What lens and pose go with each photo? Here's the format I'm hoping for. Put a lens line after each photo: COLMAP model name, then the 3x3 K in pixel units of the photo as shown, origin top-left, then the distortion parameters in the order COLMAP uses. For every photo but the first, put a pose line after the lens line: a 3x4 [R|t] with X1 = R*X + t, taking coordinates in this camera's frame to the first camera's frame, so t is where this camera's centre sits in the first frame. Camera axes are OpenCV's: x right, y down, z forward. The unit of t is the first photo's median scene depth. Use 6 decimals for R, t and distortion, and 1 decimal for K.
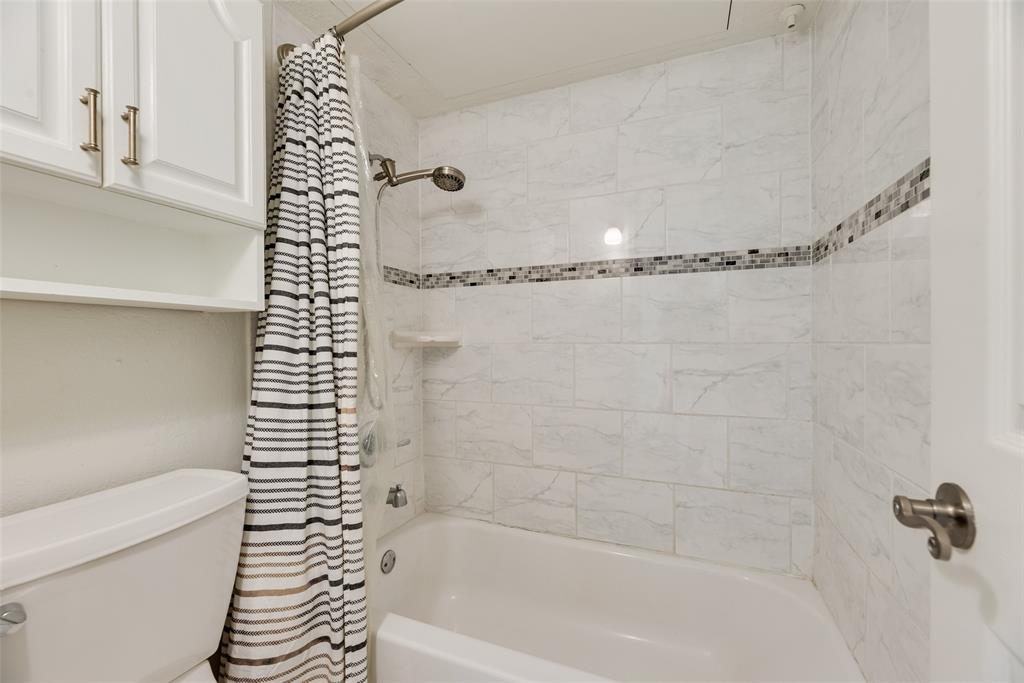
lens RADIAL K [[415.7, 0, 512.1], [0, 415.7, 339.2], [0, 0, 1]] dist [0.006225, 0.000126]
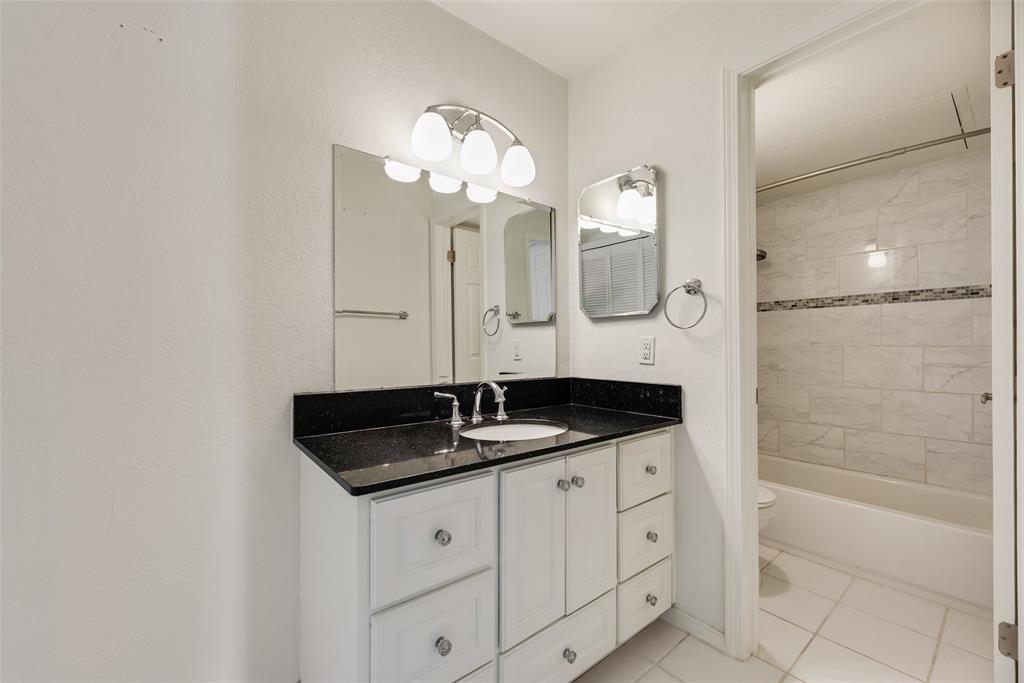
lens RADIAL K [[415.7, 0, 513.3], [0, 415.7, 346.1], [0, 0, 1]] dist [0.006225, 0.000126]
pose [[0.882225, 0.000838, -0.470827, -0.218455], [-0.001293, 0.999999, -0.000644, 0.011509], [0.470826, 0.001177, 0.882225, -1.035980]]
